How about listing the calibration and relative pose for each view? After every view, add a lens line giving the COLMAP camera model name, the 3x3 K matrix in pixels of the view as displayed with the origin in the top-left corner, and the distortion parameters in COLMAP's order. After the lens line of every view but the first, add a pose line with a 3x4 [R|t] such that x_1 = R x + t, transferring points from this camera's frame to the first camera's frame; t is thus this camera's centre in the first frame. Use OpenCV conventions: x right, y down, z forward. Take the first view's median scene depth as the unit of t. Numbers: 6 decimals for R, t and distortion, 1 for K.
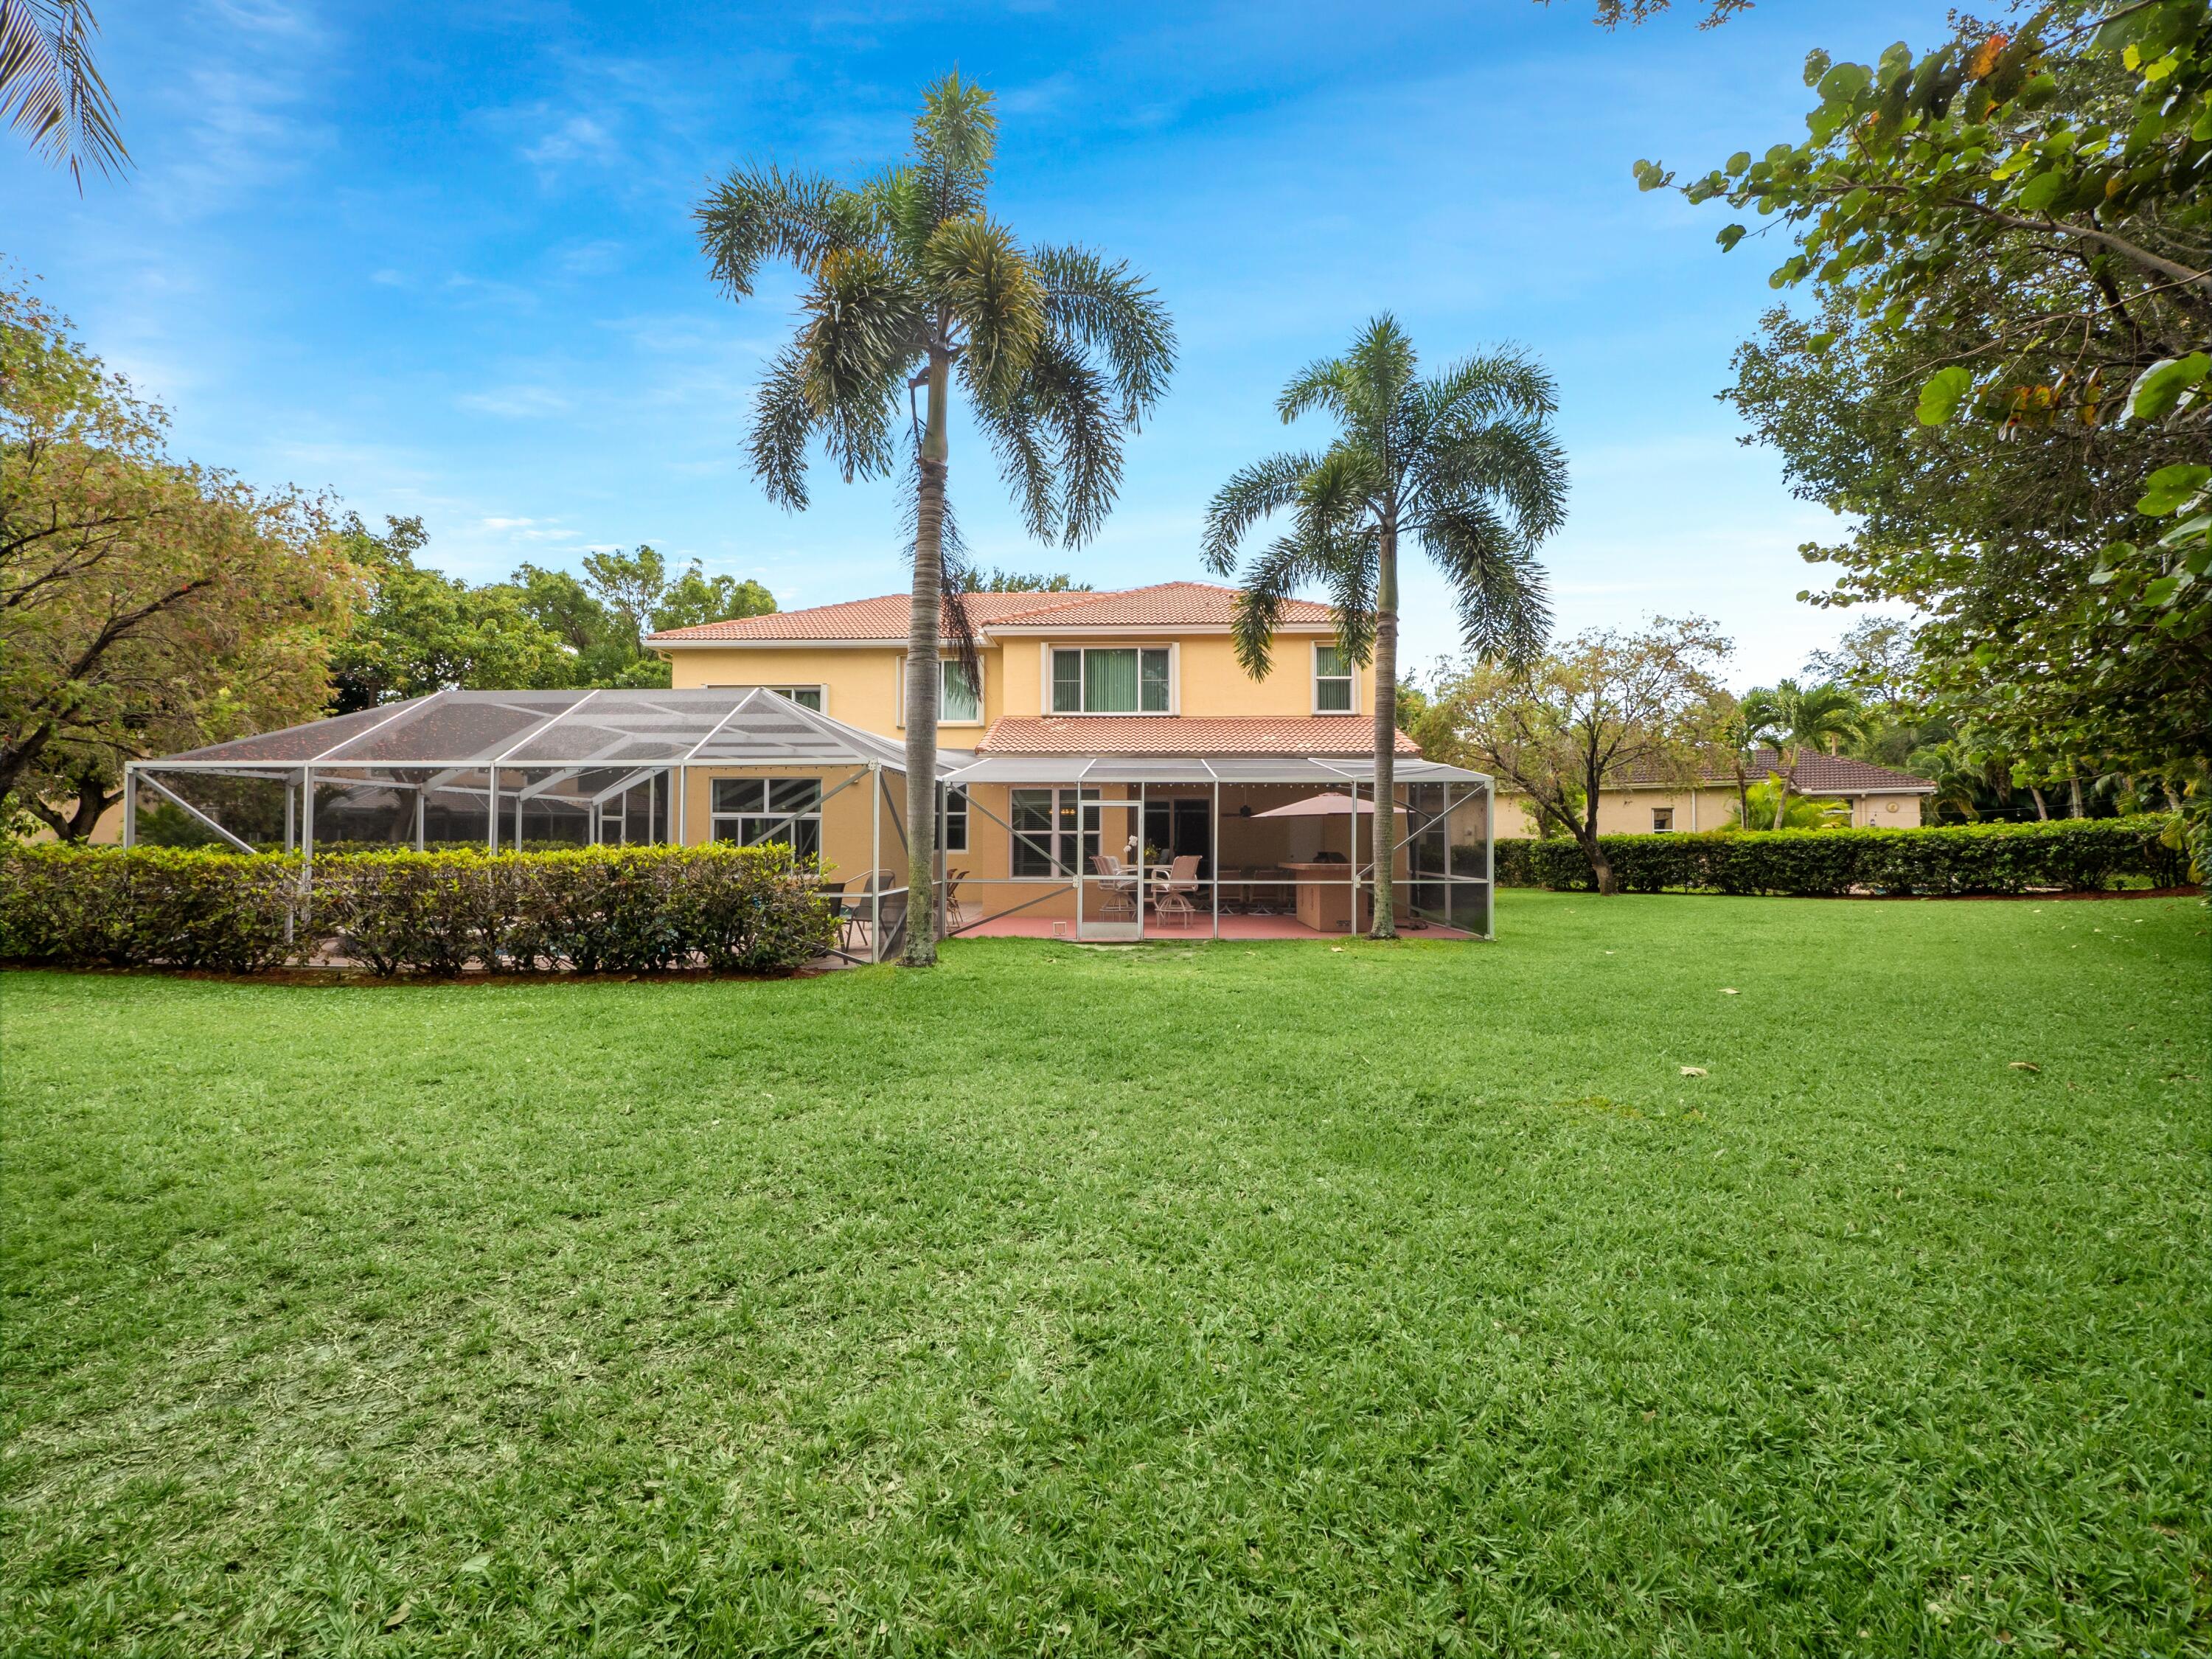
lens RADIAL K [[926.7, 0, 1106.0], [0, 926.7, 829.5], [0, 0, 1]] dist [-0.005983, -0.000518]
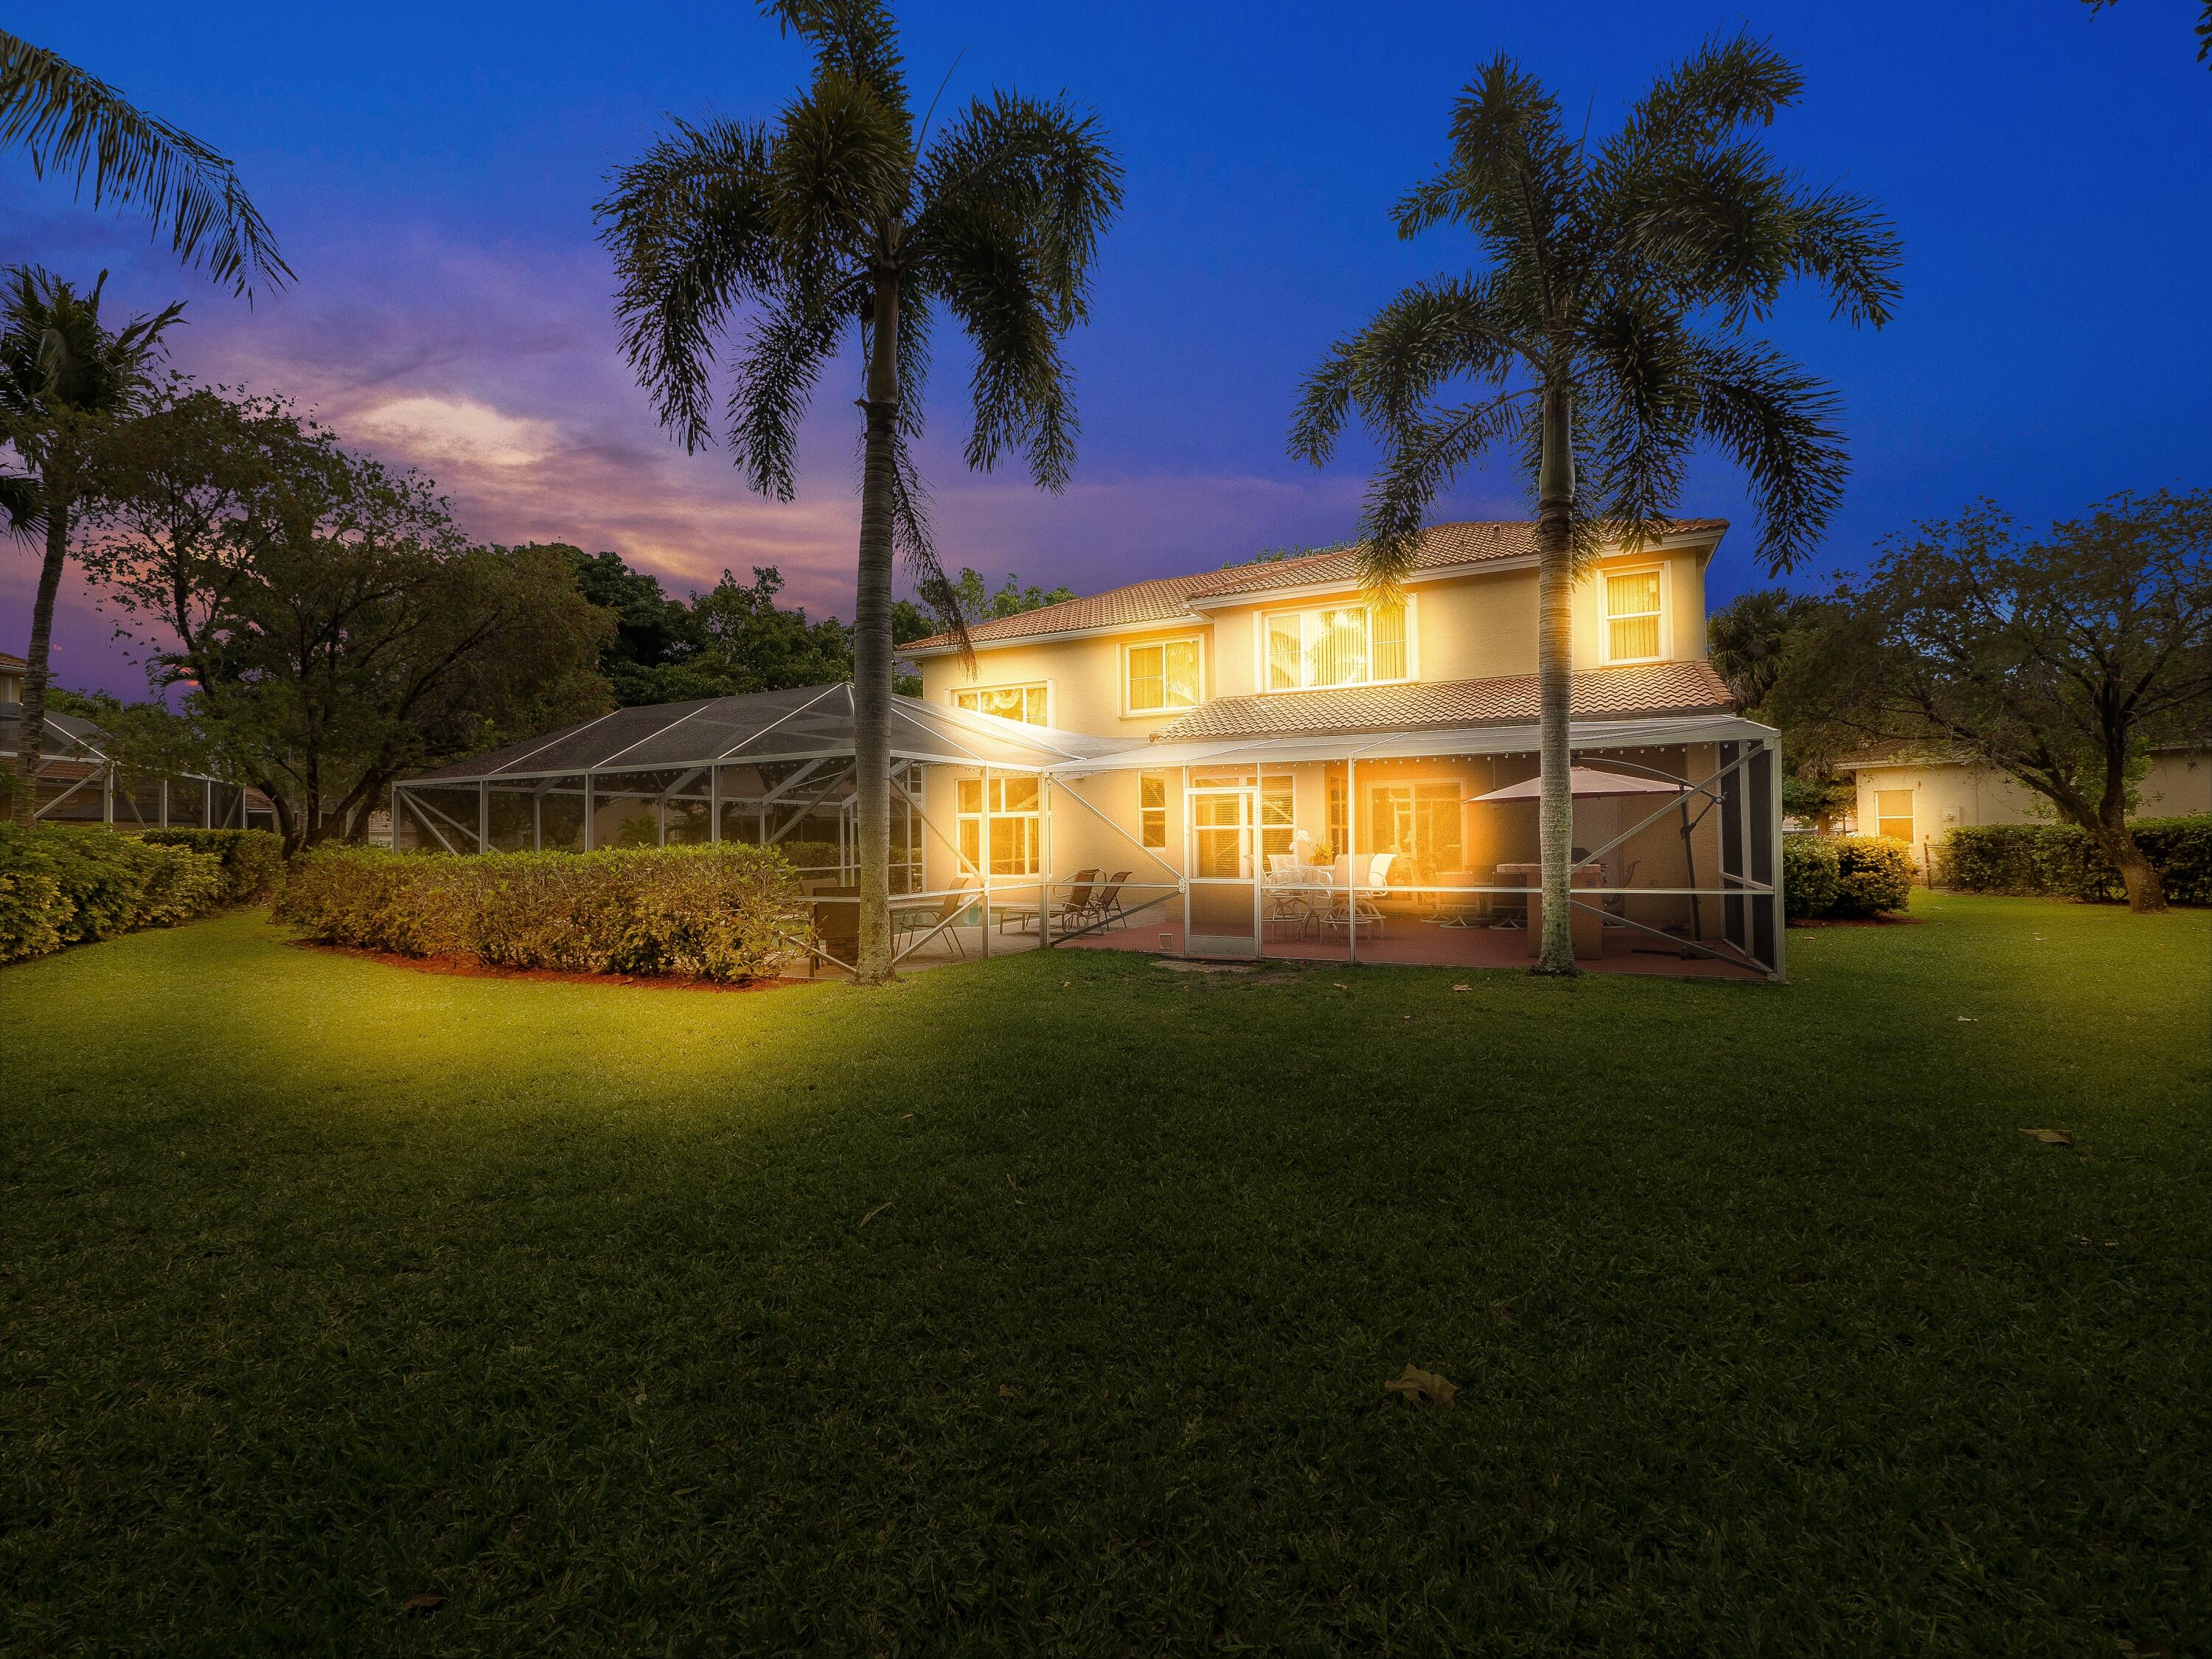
lens RADIAL K [[933.1, 0, 1106.0], [0, 933.1, 829.5], [0, 0, 1]] dist [0.000946, -0.000034]
pose [[0.904268, -0.015183, -0.426695, 0.186609], [0.015696, 0.999874, -0.002315, 0.004539], [0.426676, -0.004604, 0.904393, 0.150549]]
